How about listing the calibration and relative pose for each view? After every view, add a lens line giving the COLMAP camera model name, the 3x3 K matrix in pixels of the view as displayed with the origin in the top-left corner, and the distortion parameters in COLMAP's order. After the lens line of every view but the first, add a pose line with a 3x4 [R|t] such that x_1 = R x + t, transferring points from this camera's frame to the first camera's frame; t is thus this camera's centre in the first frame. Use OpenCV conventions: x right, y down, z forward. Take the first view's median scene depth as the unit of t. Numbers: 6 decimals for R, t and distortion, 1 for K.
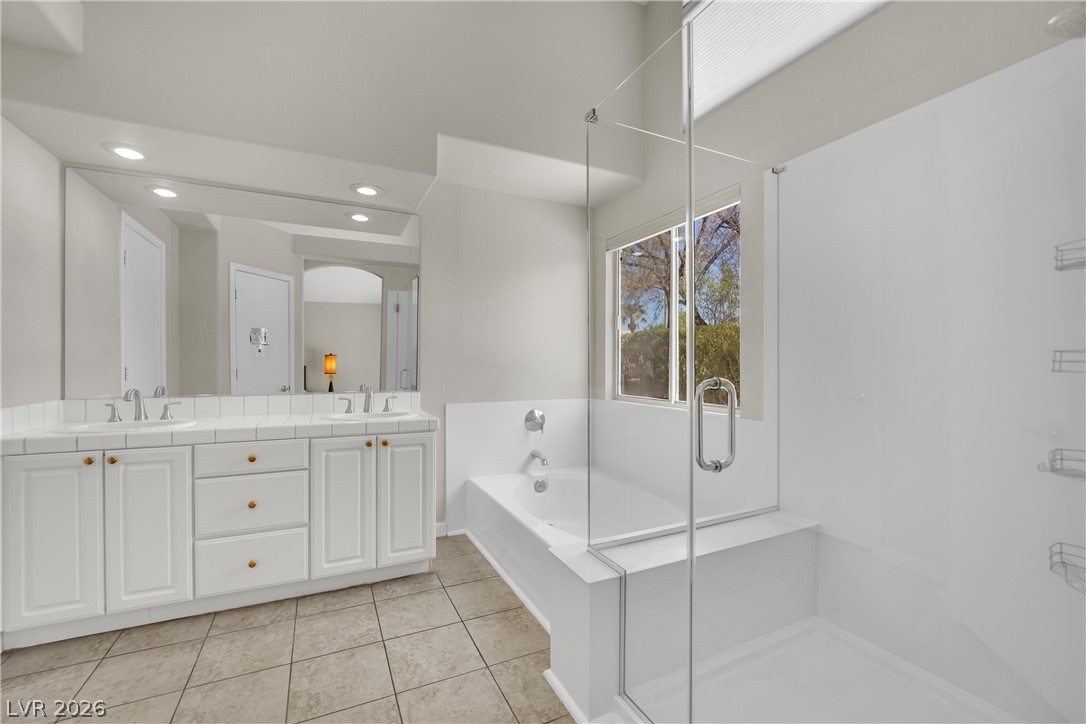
lens RADIAL K [[446.8, 0, 540.9], [0, 446.8, 357.9], [0, 0, 1]] dist [-0.021682, -0.001365]
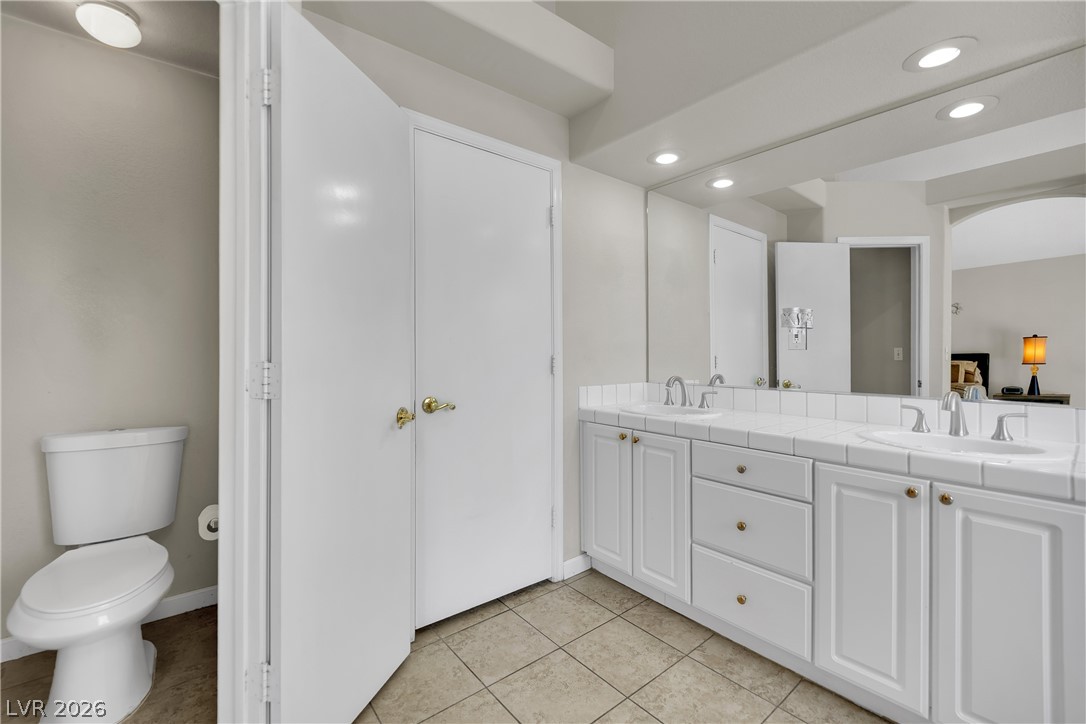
lens RADIAL K [[446.8, 0, 545.1], [0, 446.8, 344.6], [0, 0, 1]] dist [-0.021682, -0.001365]
pose [[0.214942, -0.018873, -0.976444, 0.062021], [0.018488, 0.999713, -0.015253, 0.004938], [0.976452, -0.014774, 0.215229, 0.440070]]
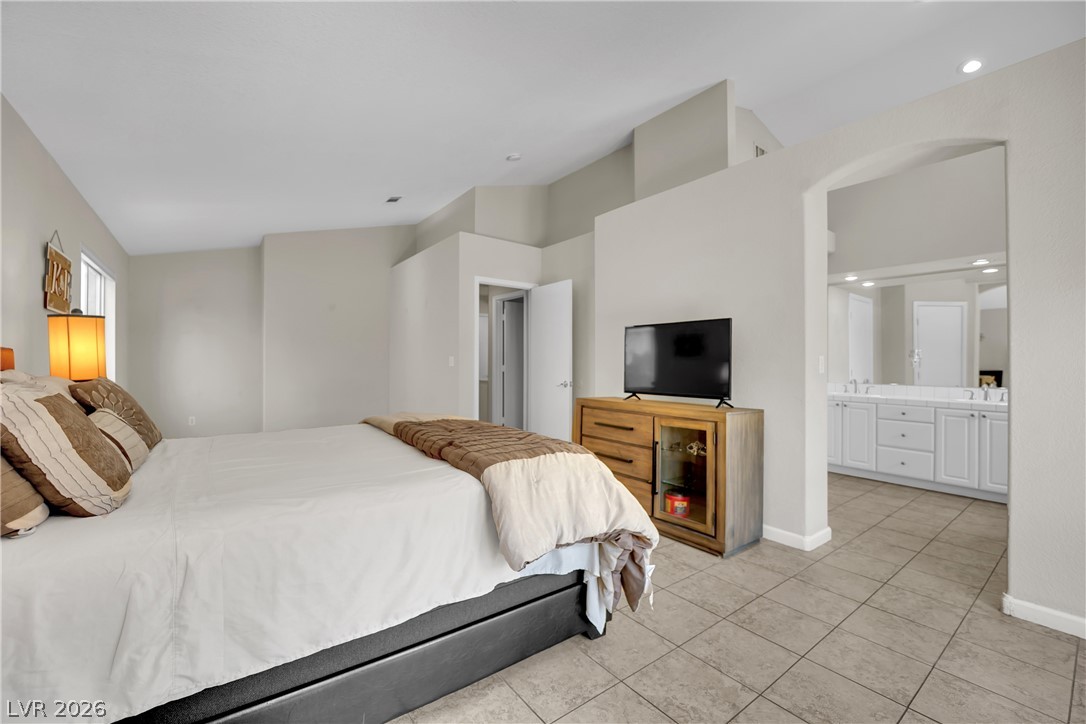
lens RADIAL K [[446.8, 0, 546.6], [0, 446.8, 355.9], [0, 0, 1]] dist [-0.021682, -0.001365]
pose [[0.190933, -0.015680, -0.981478, 1.002665], [0.004483, 0.999876, -0.015101, -0.021341], [0.981593, -0.001517, 0.190979, -0.988682]]
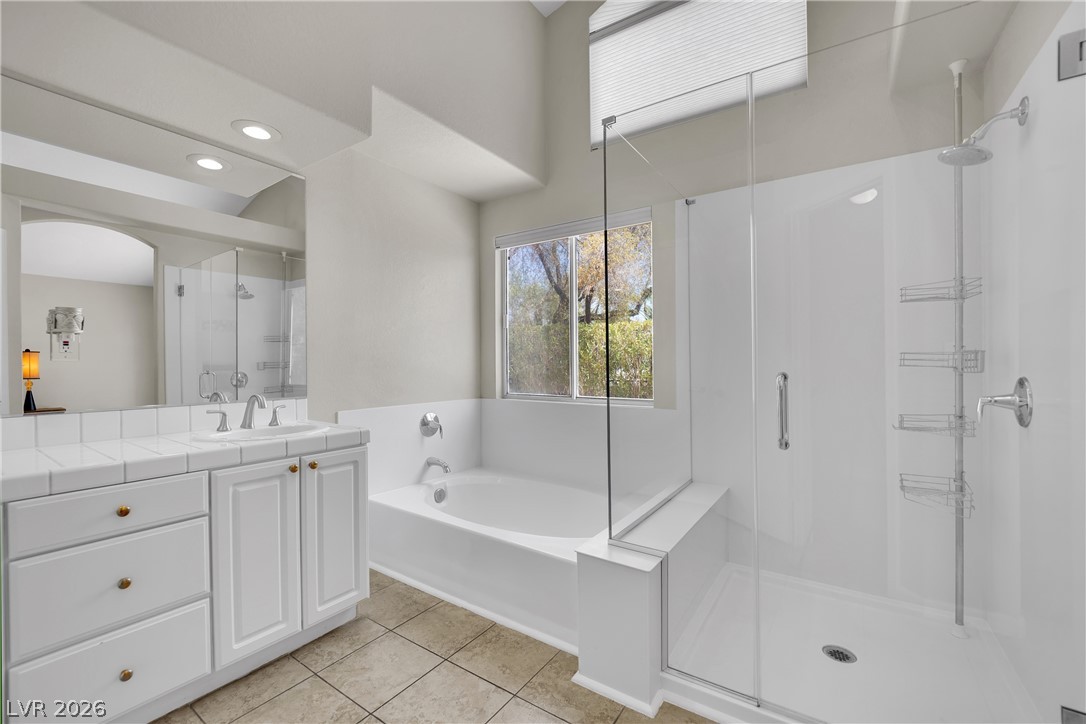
lens RADIAL K [[446.8, 0, 538.1], [0, 446.8, 356.5], [0, 0, 1]] dist [-0.021682, -0.001365]
pose [[0.868610, 0.004575, 0.495475, -0.410327], [-0.002700, 0.999986, -0.004499, 0.005437], [-0.495489, 0.002570, 0.868611, 0.145404]]
